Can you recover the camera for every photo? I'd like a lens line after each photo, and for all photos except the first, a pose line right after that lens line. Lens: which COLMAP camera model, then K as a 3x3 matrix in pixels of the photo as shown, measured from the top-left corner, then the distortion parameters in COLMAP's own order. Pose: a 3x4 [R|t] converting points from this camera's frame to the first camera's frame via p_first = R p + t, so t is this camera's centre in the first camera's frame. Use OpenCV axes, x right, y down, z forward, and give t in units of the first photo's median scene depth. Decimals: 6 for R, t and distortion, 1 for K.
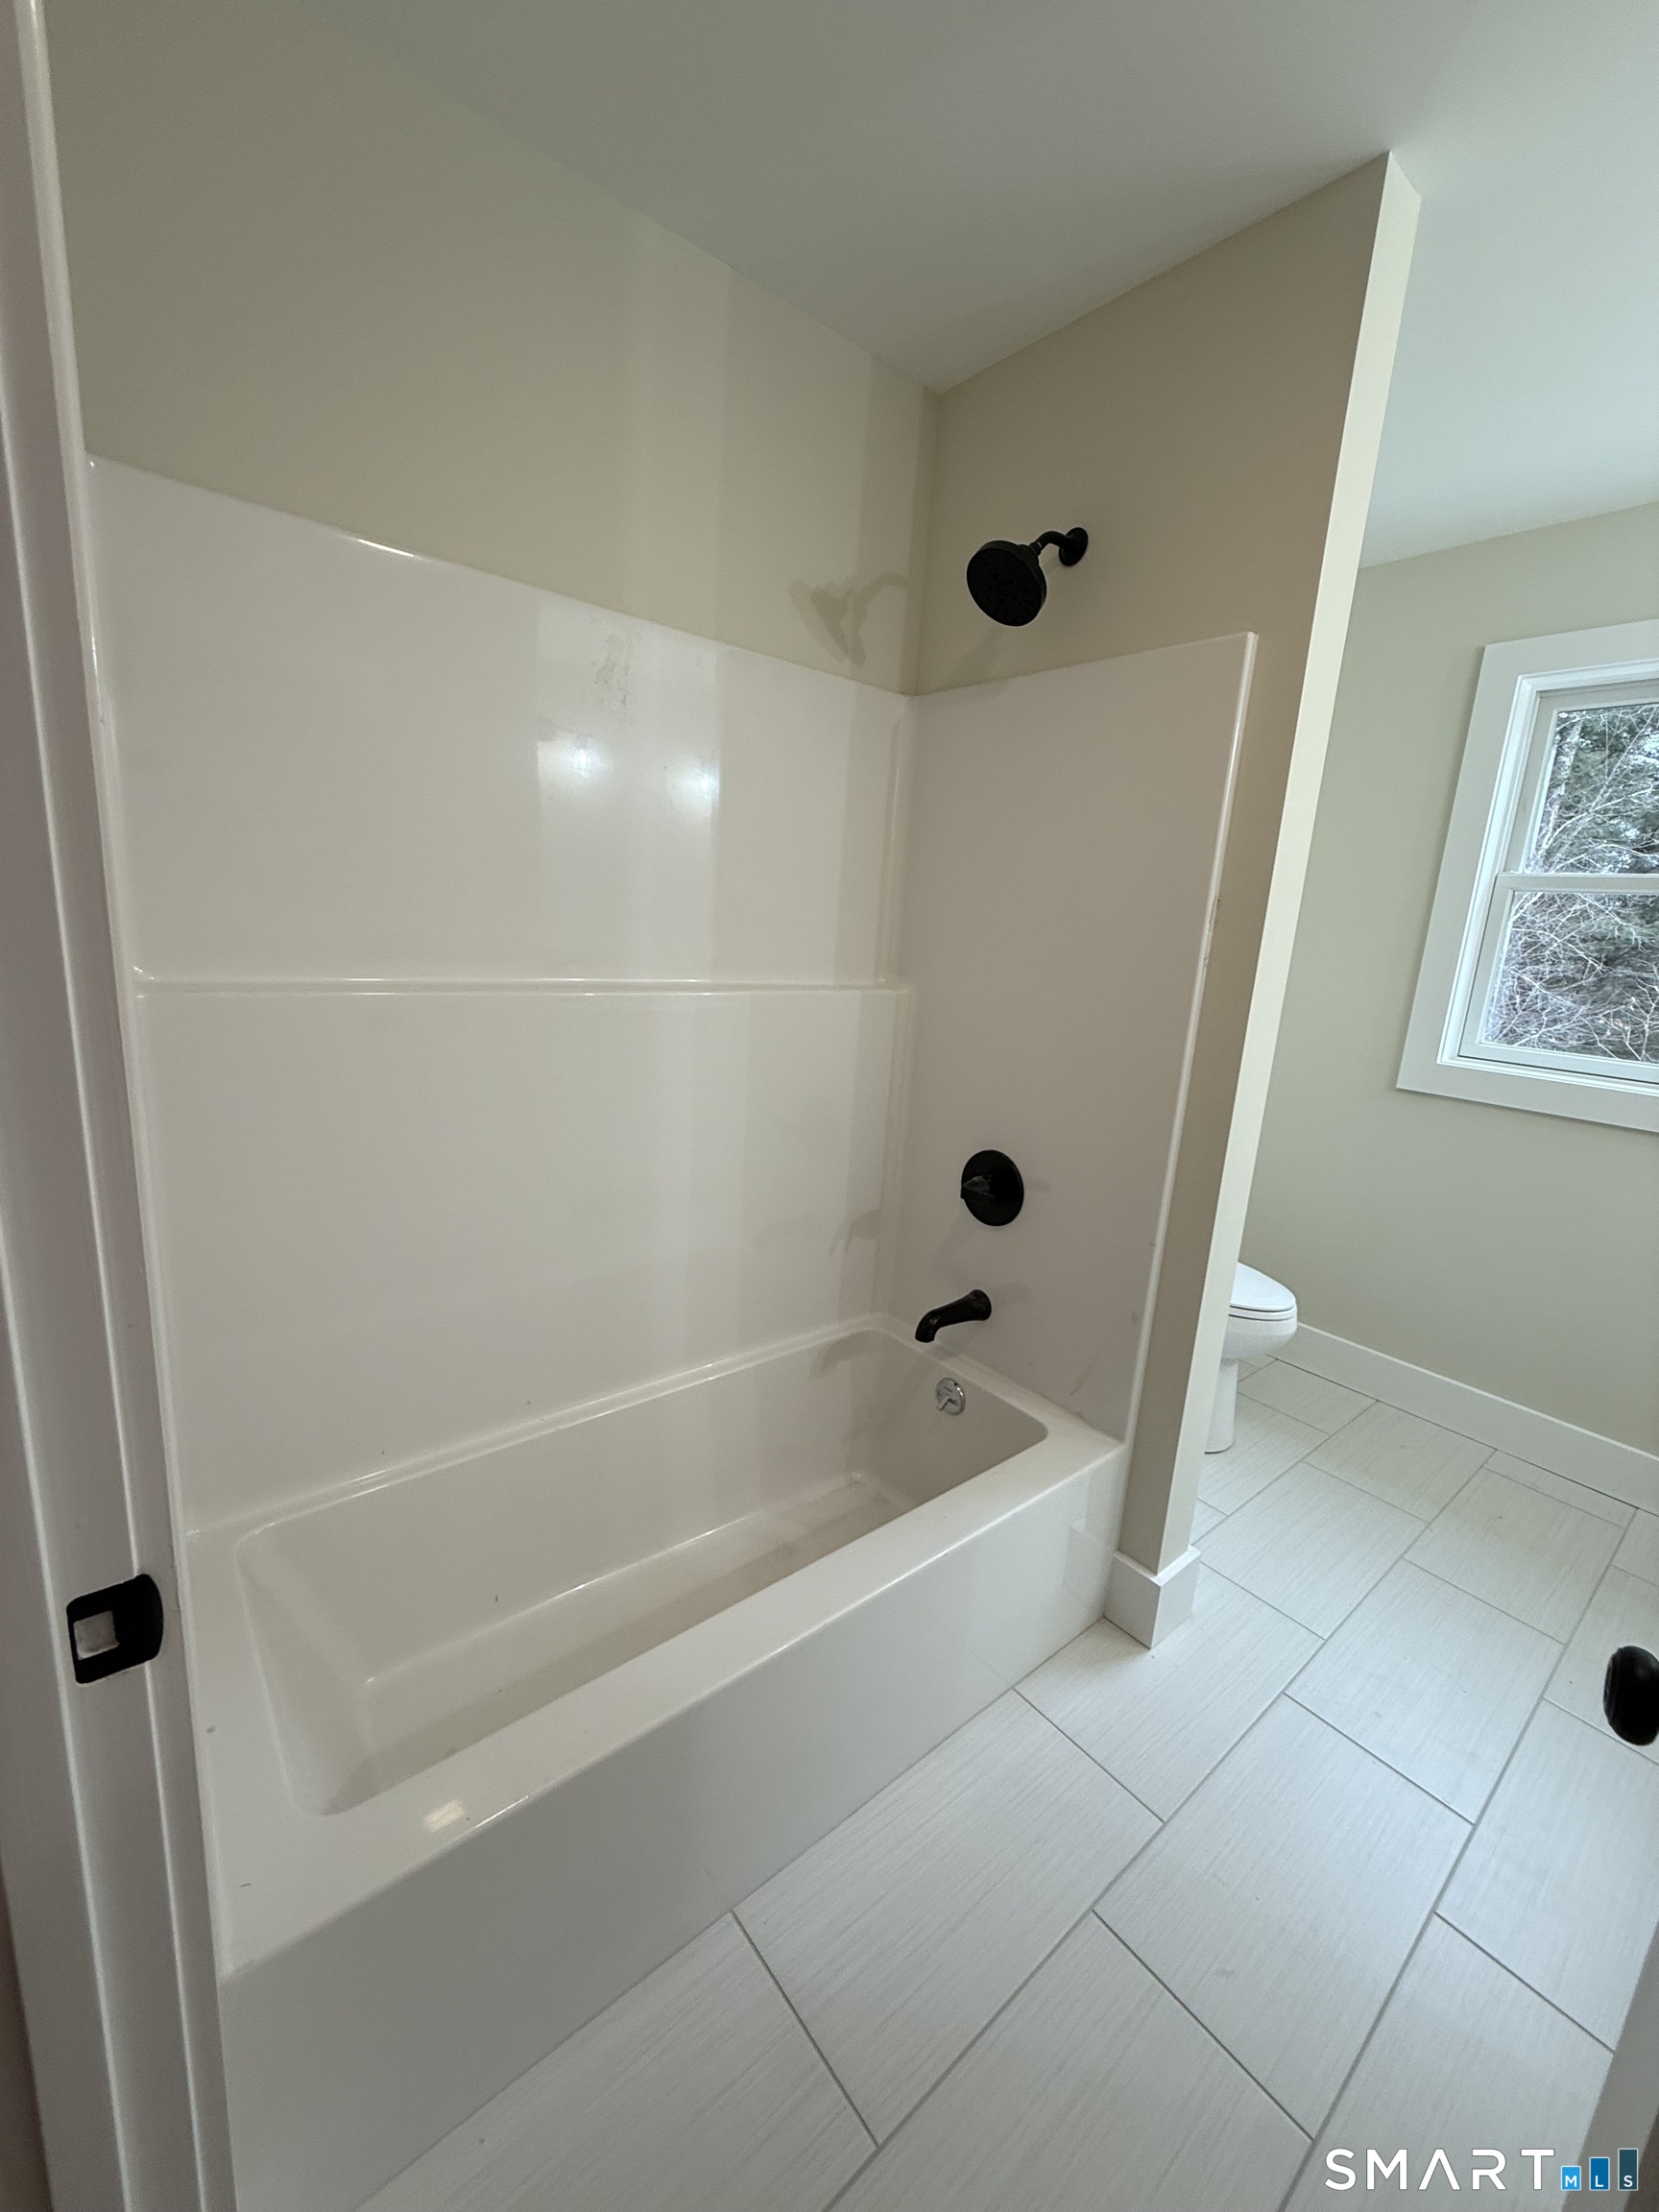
lens RADIAL K [[877.8, 0, 831.5], [0, 877.8, 1097.1], [0, 0, 1]] dist [-0.000789, -0.000226]
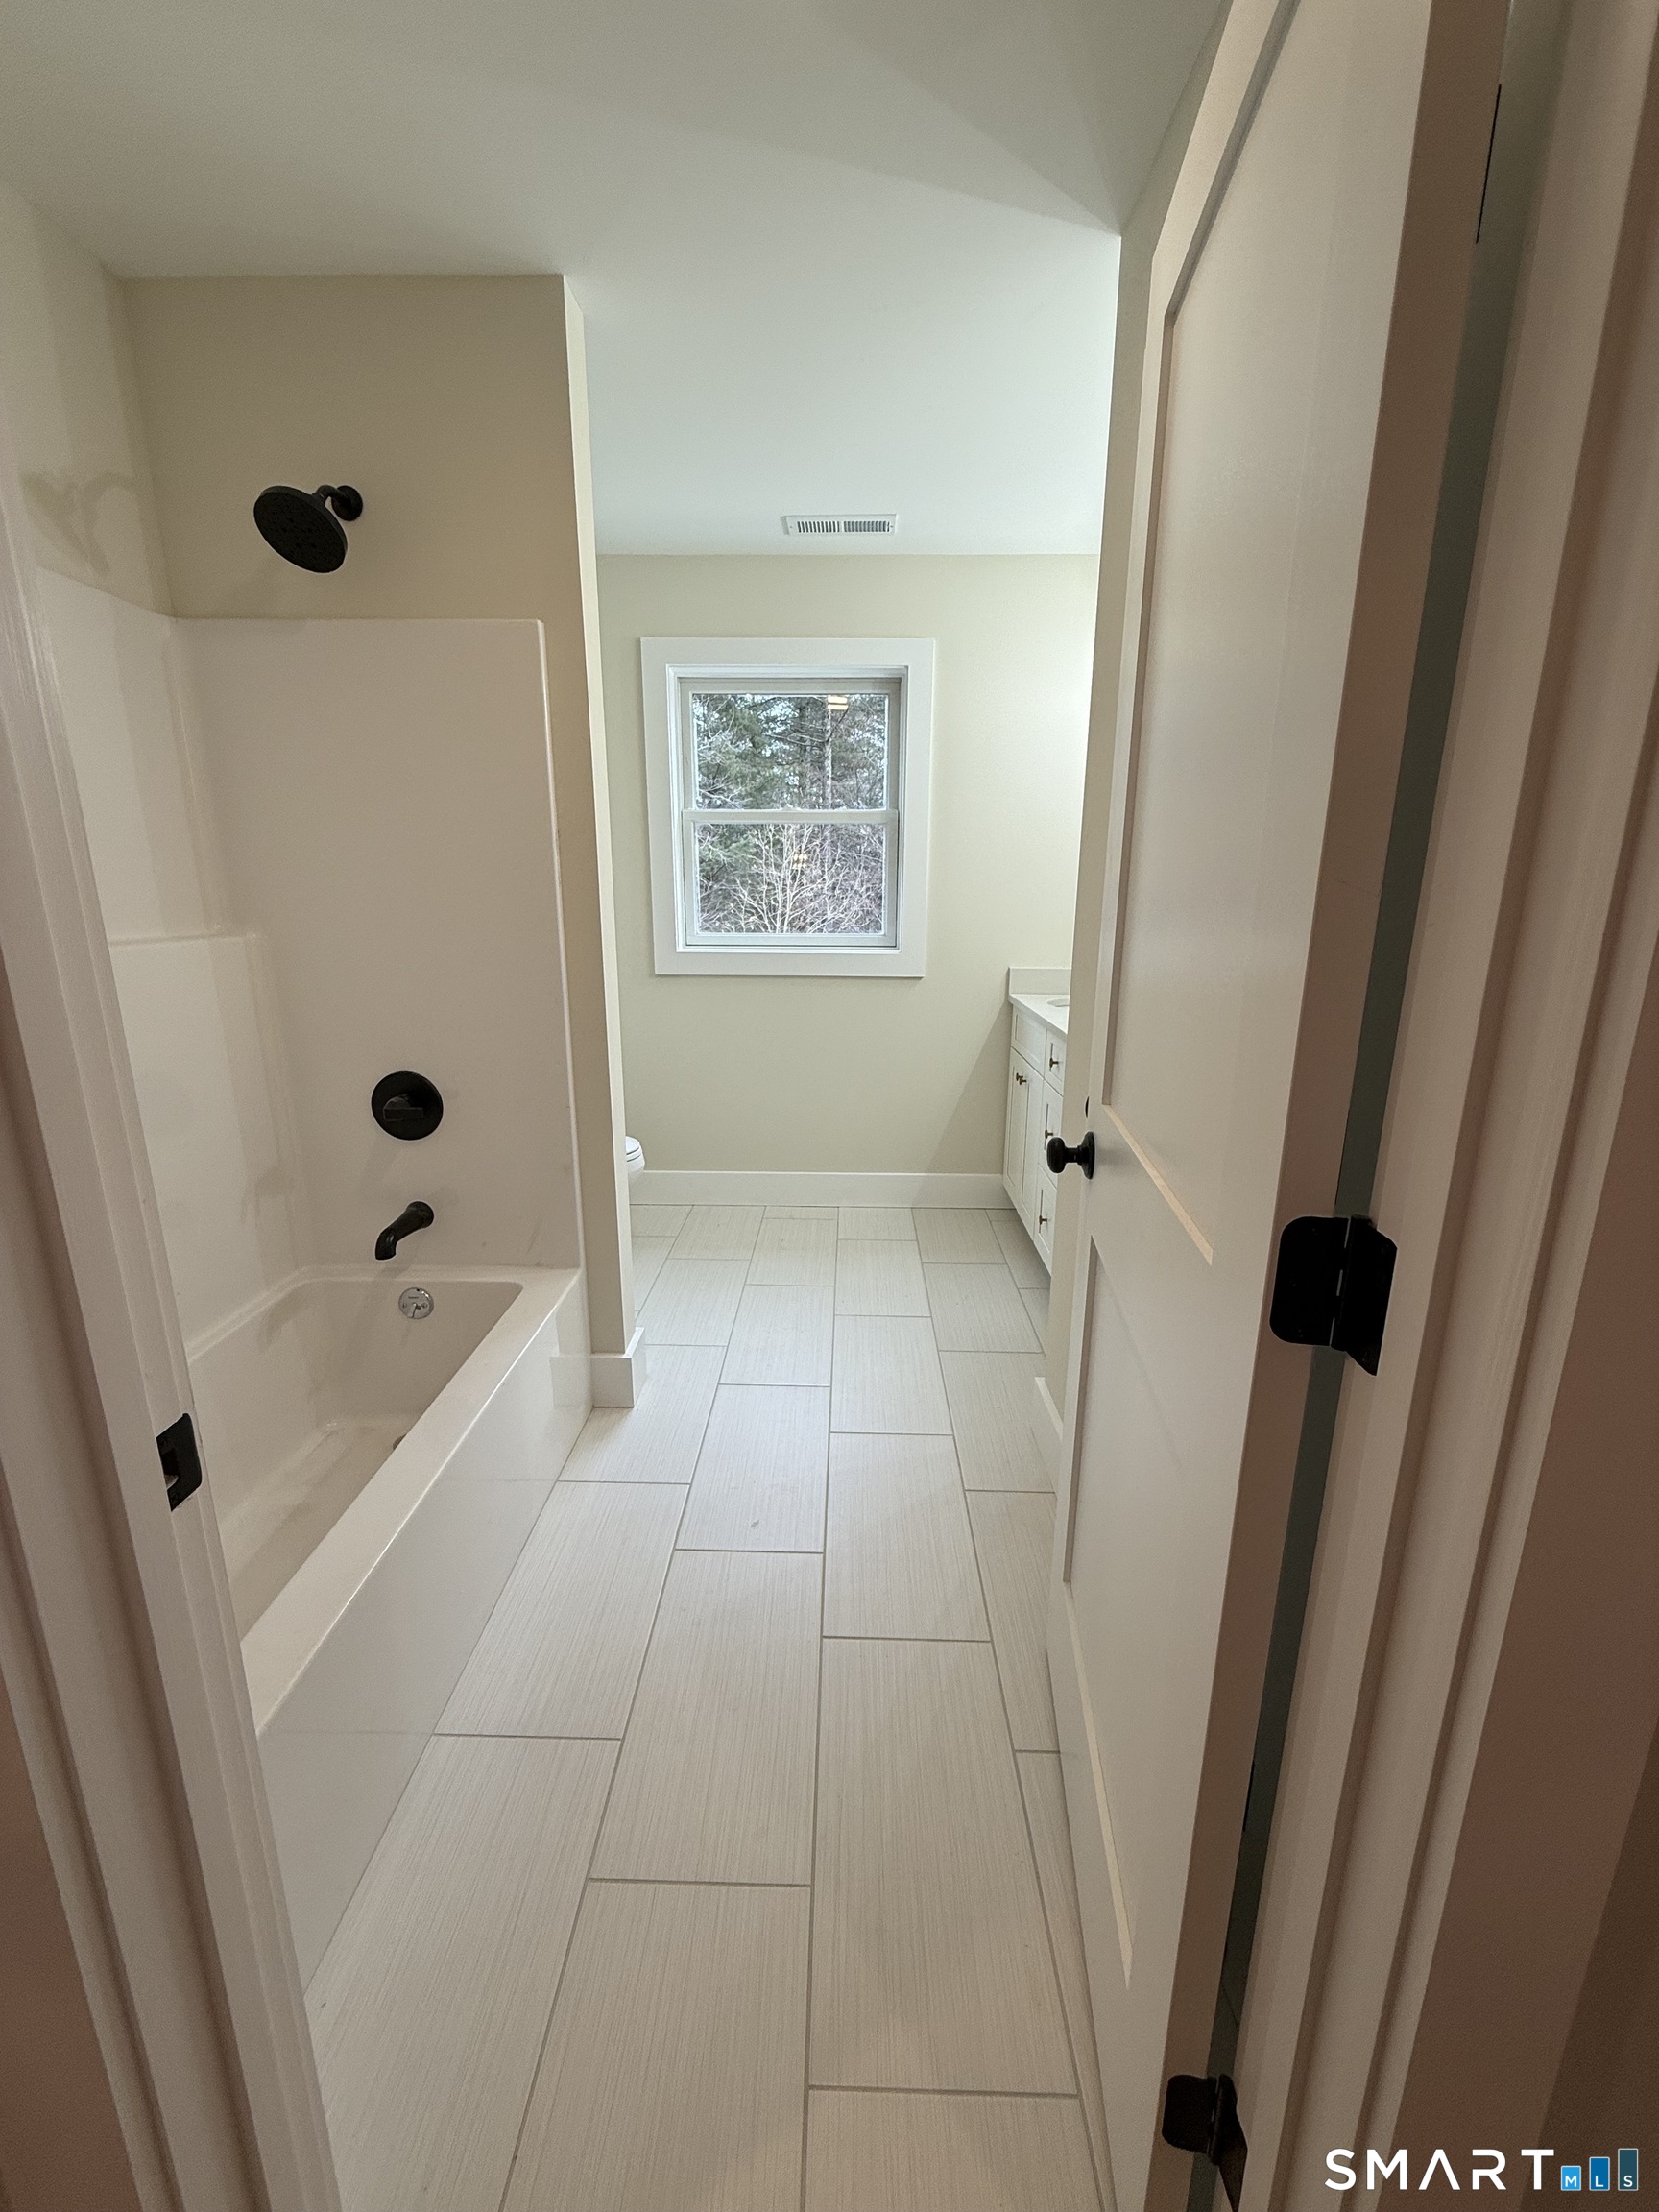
lens RADIAL K [[877.8, 0, 831.5], [0, 877.8, 1097.1], [0, 0, 1]] dist [-0.000789, -0.000226]
pose [[0.650369, -0.239778, 0.720782, -0.256464], [0.192863, 0.969904, 0.148629, 0.032782], [-0.734727, 0.042349, 0.677040, -0.123126]]
